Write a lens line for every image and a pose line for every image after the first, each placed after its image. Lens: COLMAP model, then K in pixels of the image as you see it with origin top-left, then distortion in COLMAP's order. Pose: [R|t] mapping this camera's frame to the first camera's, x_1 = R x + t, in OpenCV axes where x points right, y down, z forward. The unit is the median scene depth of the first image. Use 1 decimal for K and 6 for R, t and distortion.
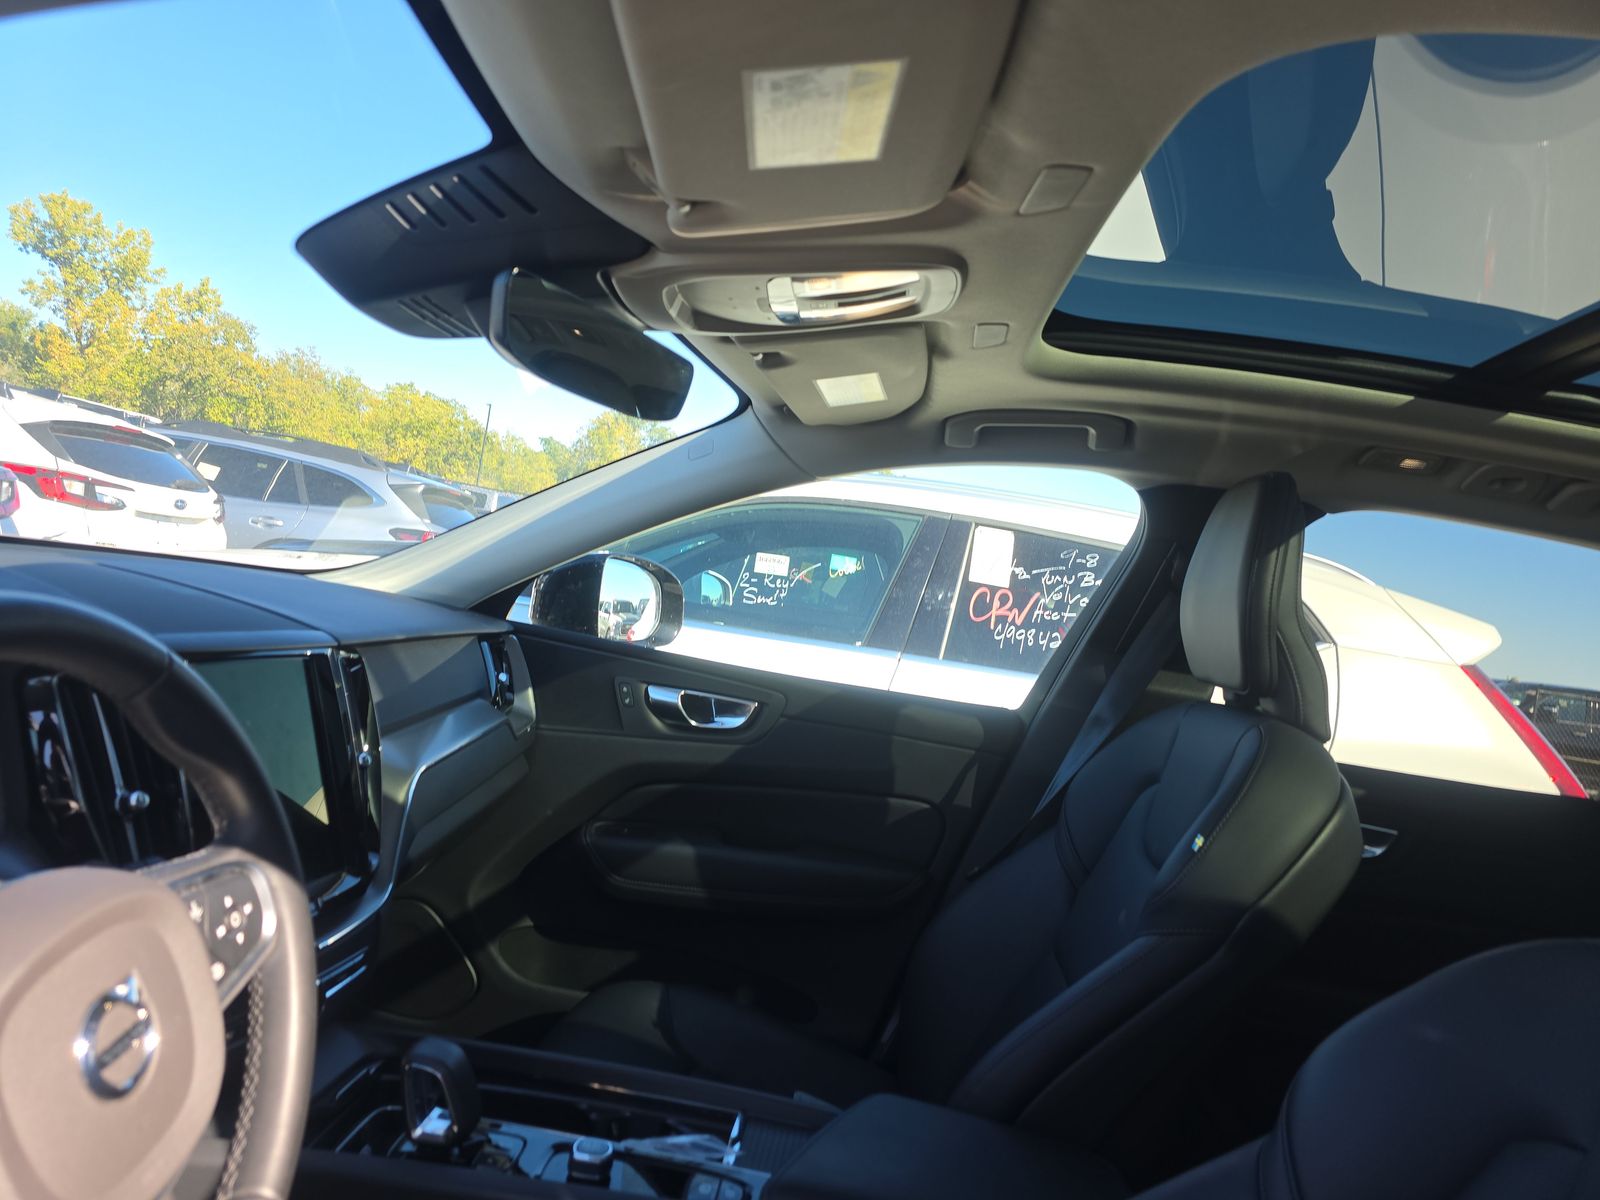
lens RADIAL K [[1079.8, 0, 802.2], [0, 1079.8, 596.8], [0, 0, 1]] dist [0.055114, -0.044842]
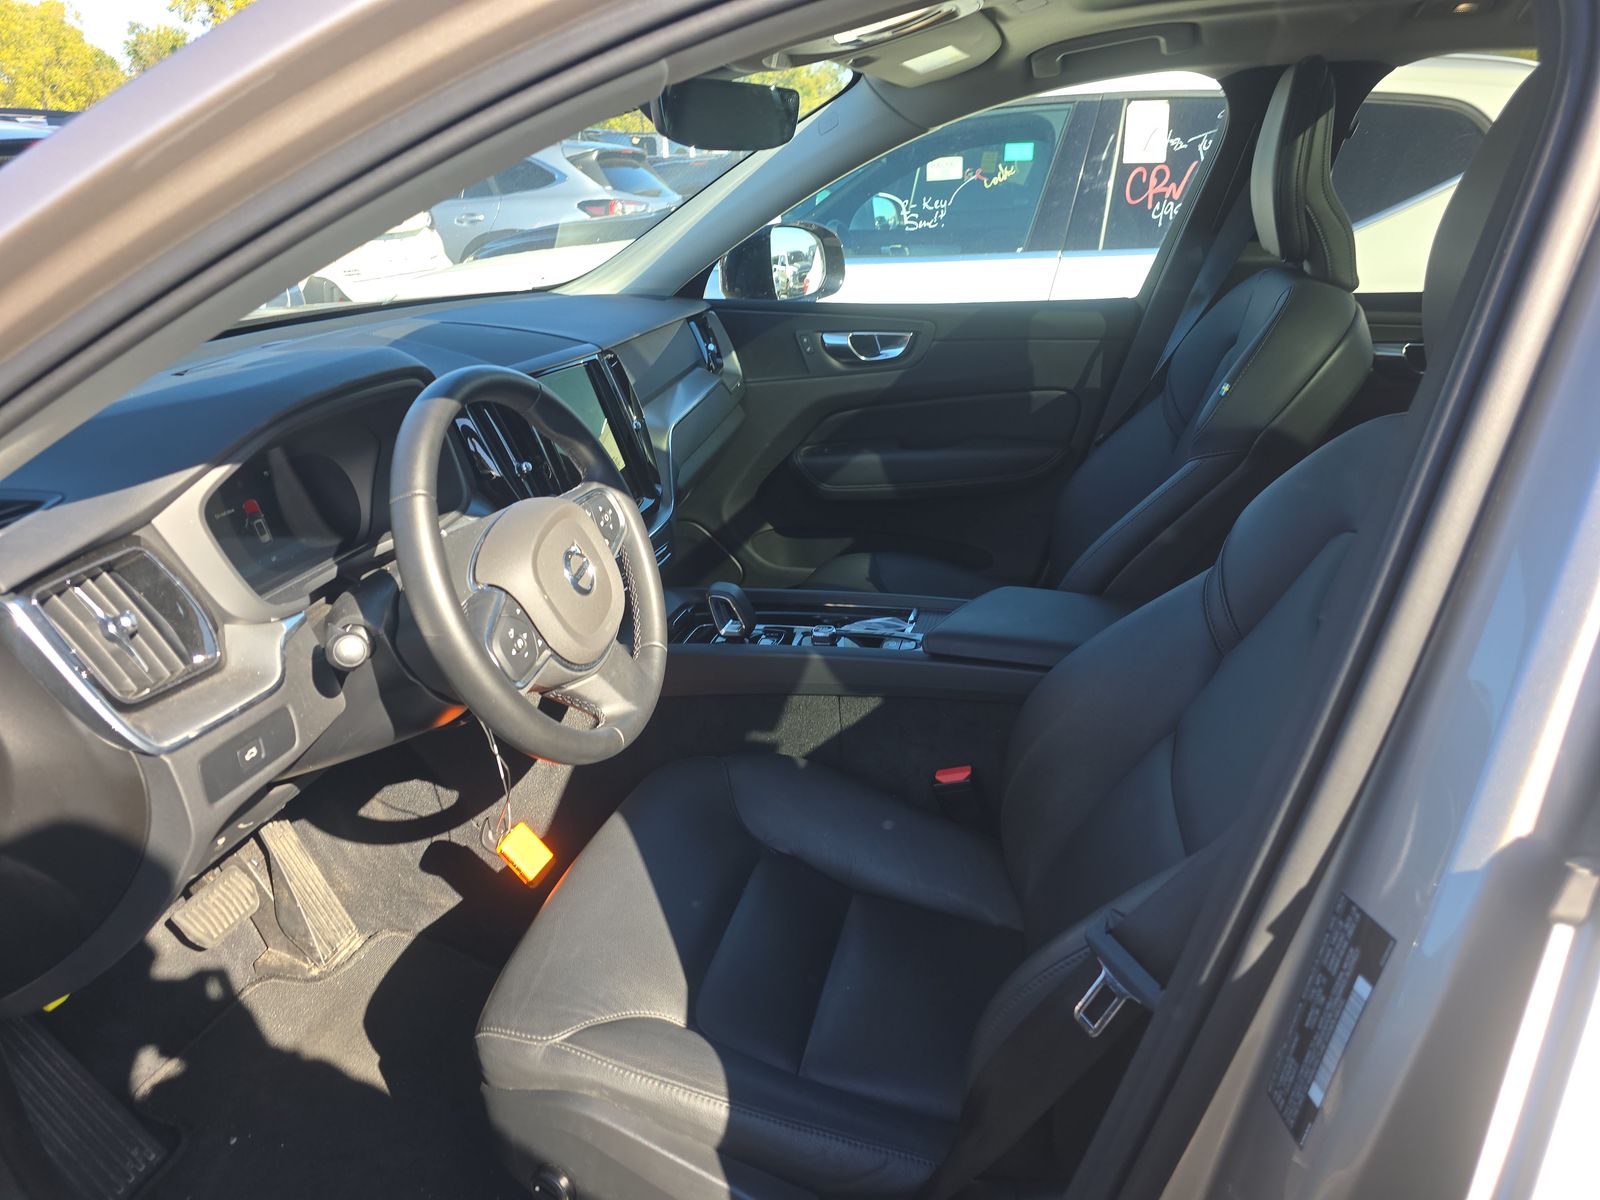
lens RADIAL K [[1079.8, 0, 797.0], [0, 1079.8, 608.7], [0, 0, 1]] dist [0.055114, -0.044842]
pose [[0.966944, -0.114748, -0.227712, 0.076011], [0.187469, 0.925246, 0.329812, -0.041851], [0.172844, -0.361598, 0.916172, -0.261637]]
